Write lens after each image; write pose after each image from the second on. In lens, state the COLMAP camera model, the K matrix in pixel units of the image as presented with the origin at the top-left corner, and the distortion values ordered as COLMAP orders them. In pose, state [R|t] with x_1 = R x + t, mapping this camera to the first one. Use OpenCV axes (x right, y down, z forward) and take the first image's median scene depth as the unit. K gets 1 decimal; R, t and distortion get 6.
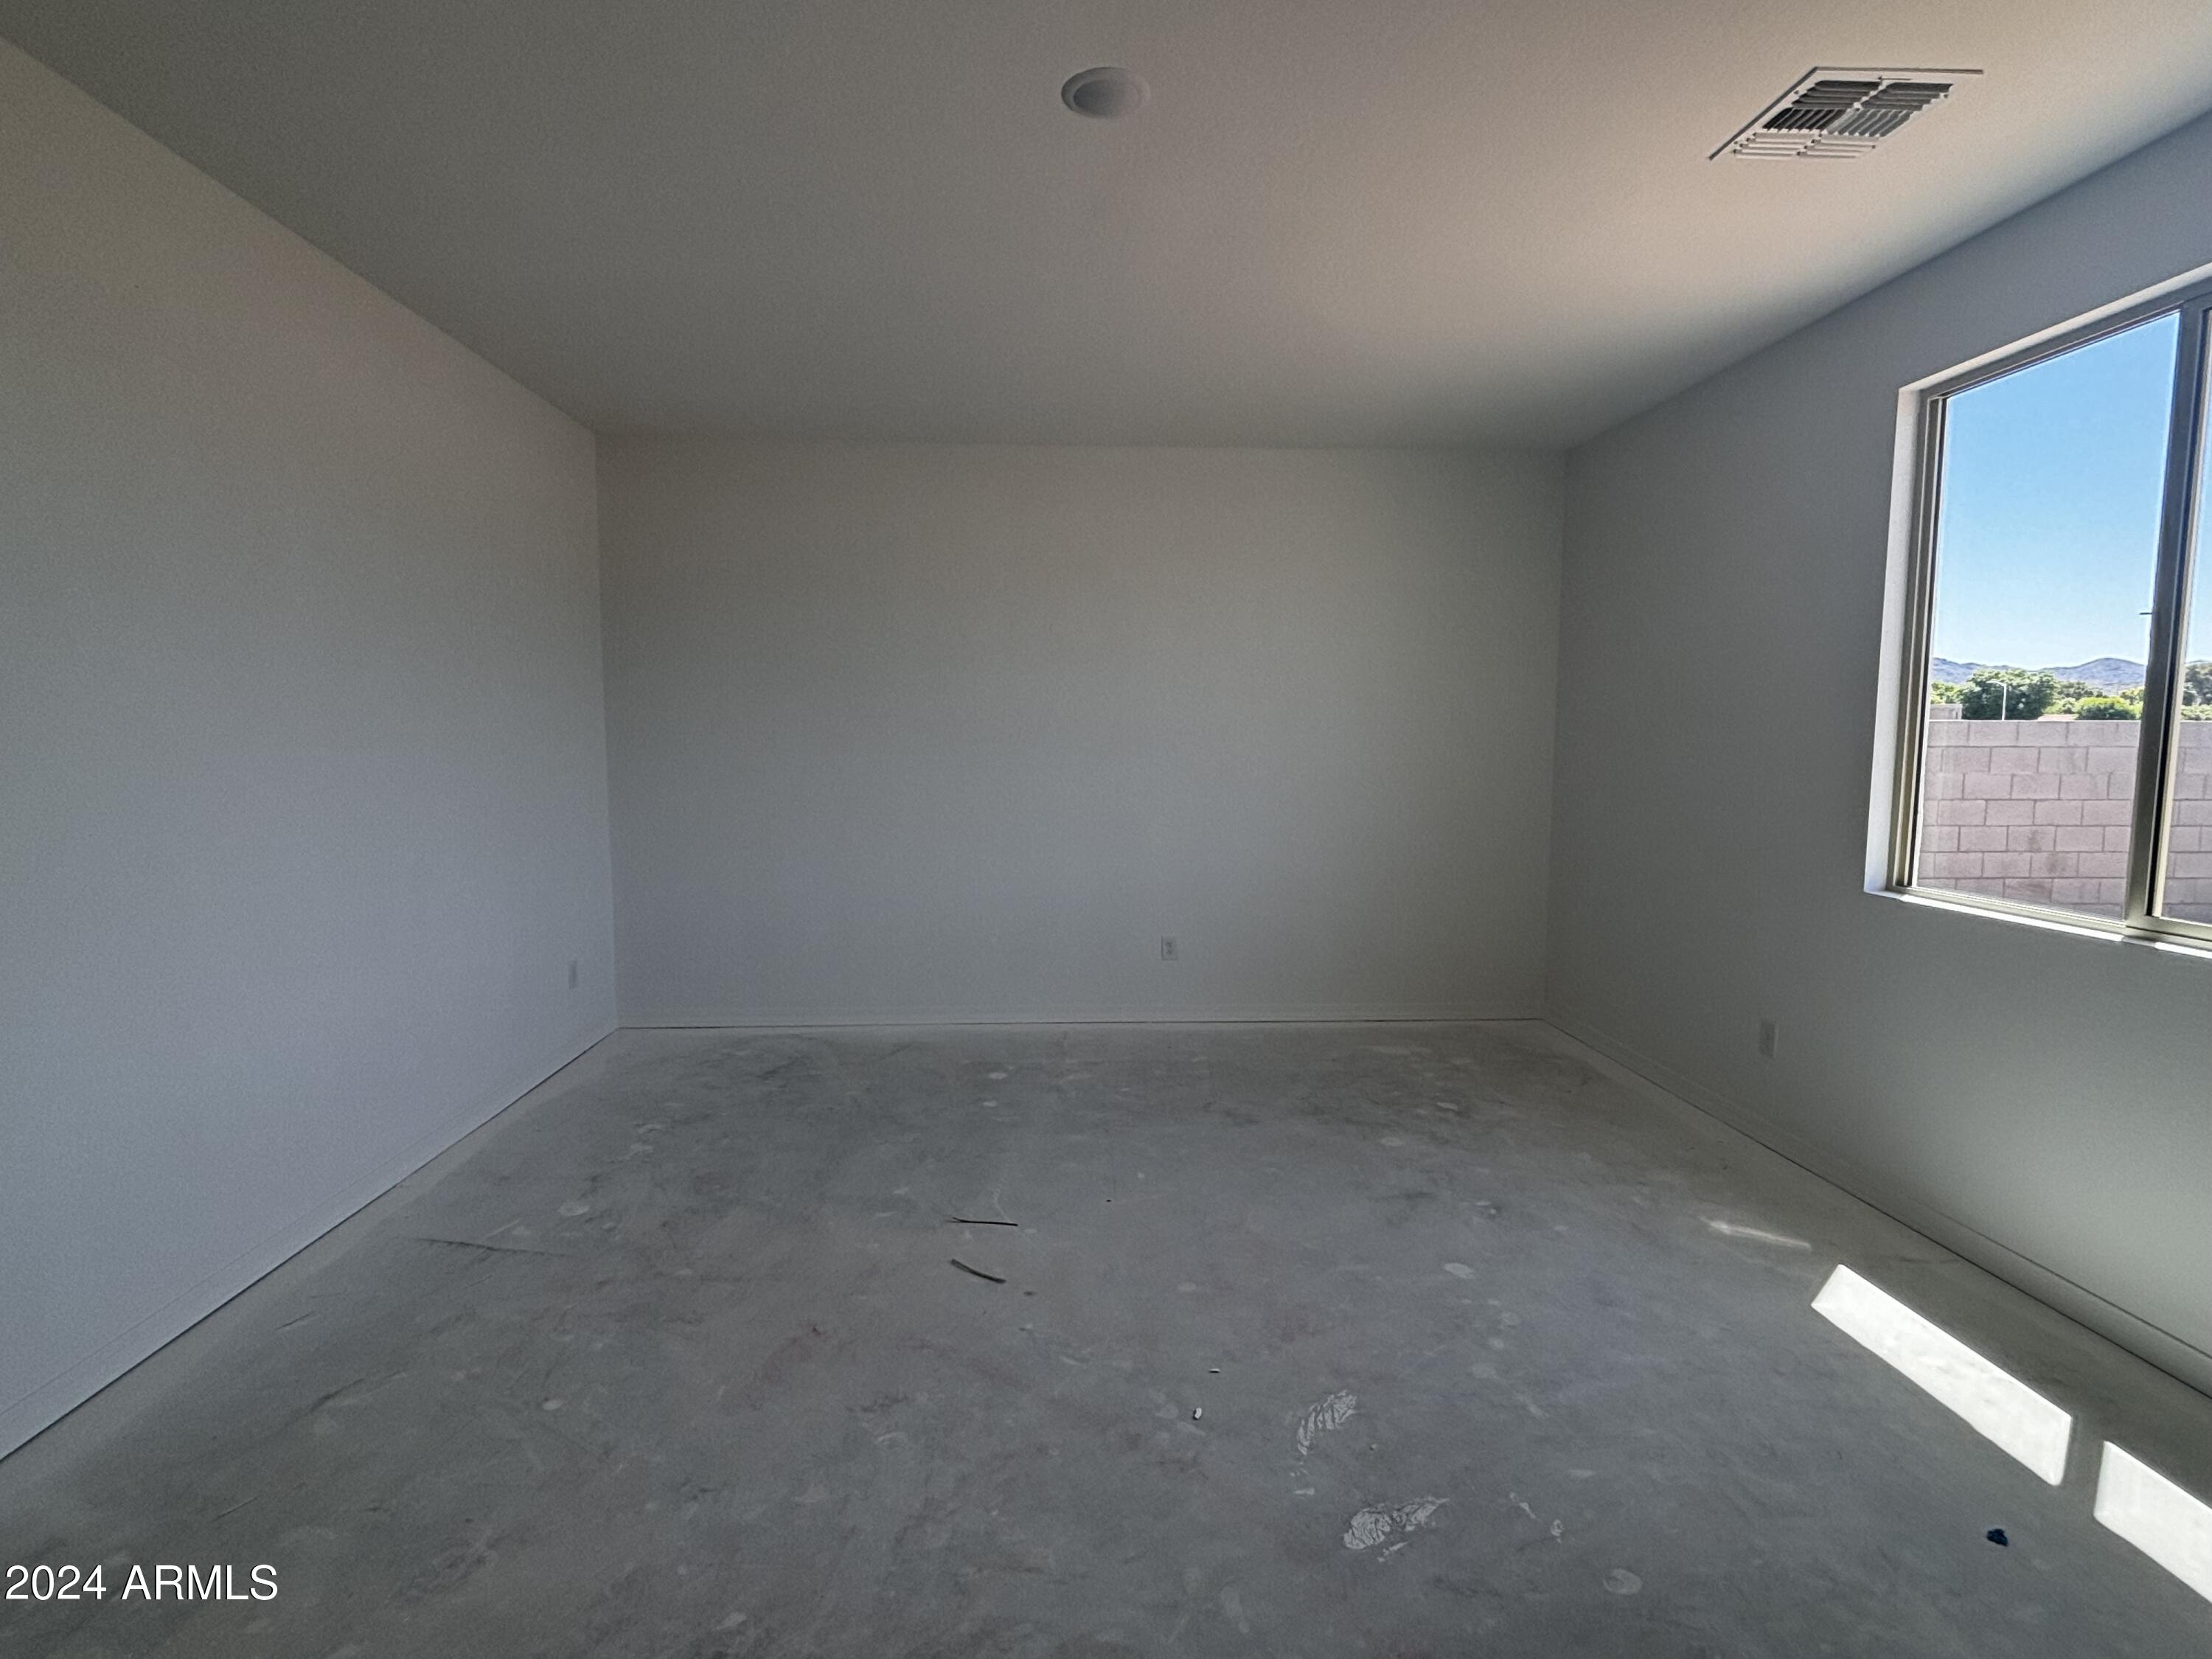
lens RADIAL K [[1087.8, 0, 1100.0], [0, 1087.8, 809.1], [0, 0, 1]] dist [0.001510, 0.000153]
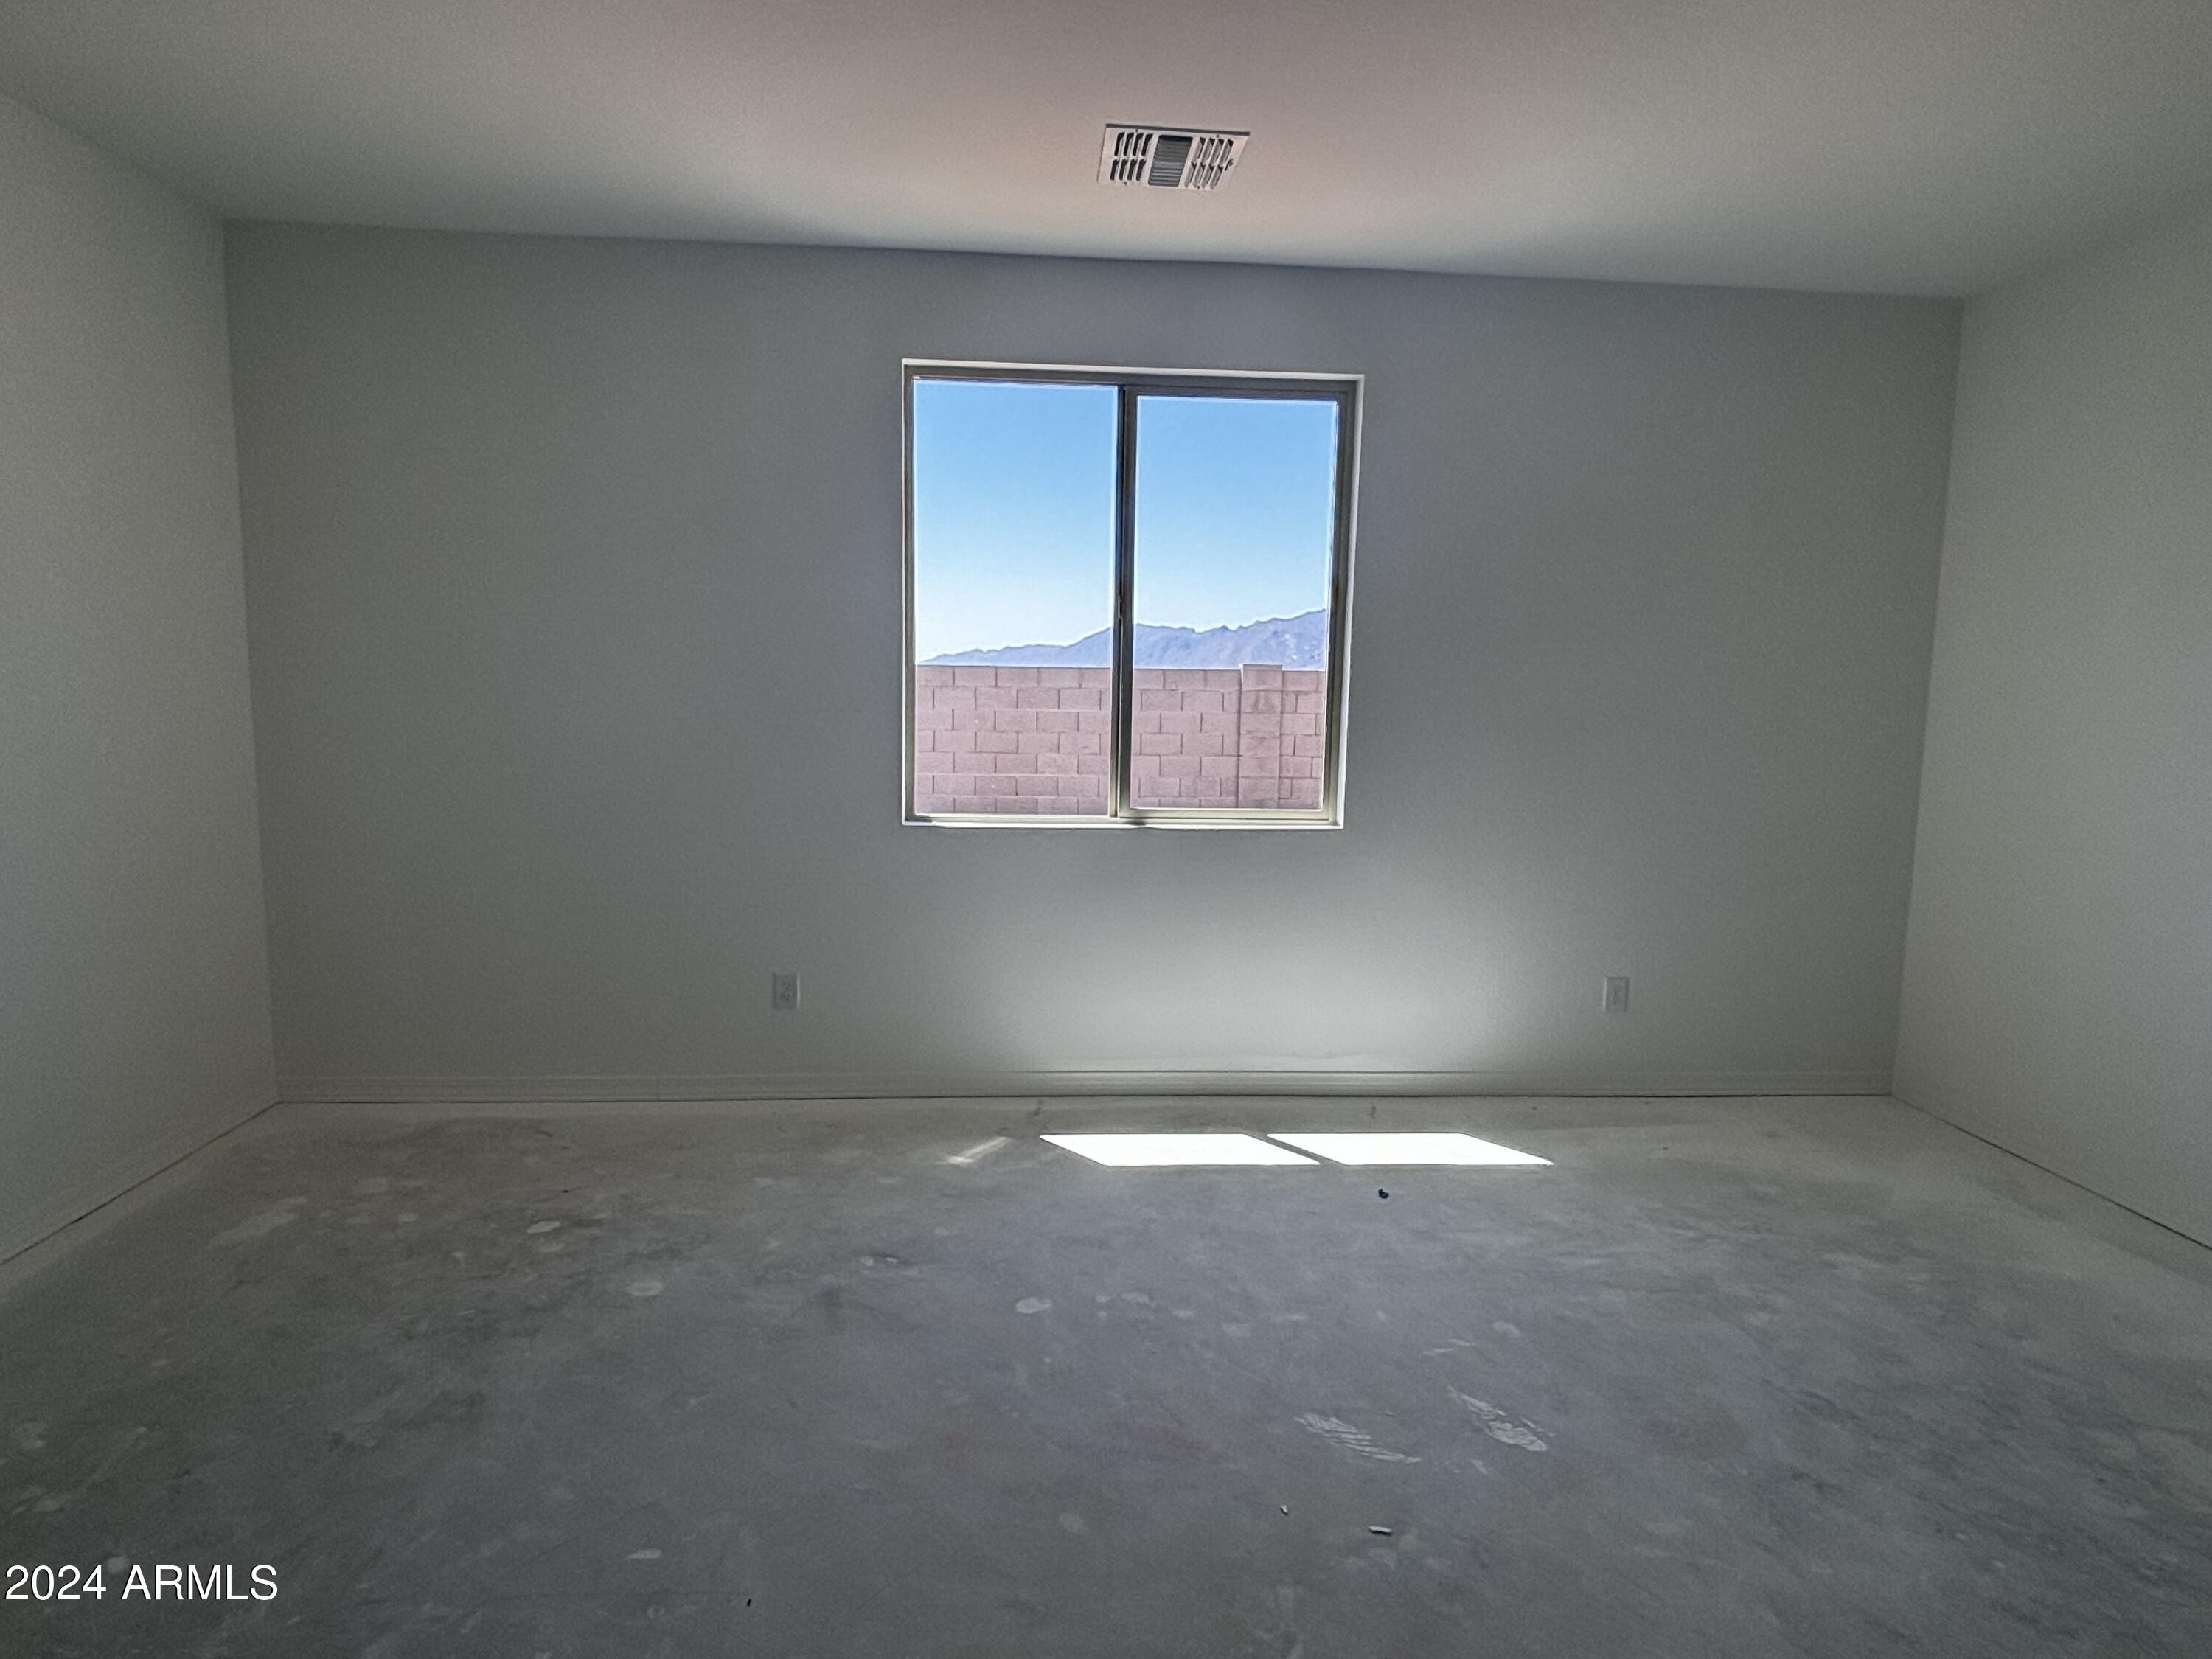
lens RADIAL K [[1229.9, 0, 1095.0], [0, 1229.9, 821.0], [0, 0, 1]] dist [0.006645, -0.008979]
pose [[-0.007874, -0.123631, 0.992297, -0.542834], [0.052327, 0.990917, 0.123874, -0.073591], [-0.998599, 0.052899, -0.001333, 0.840127]]
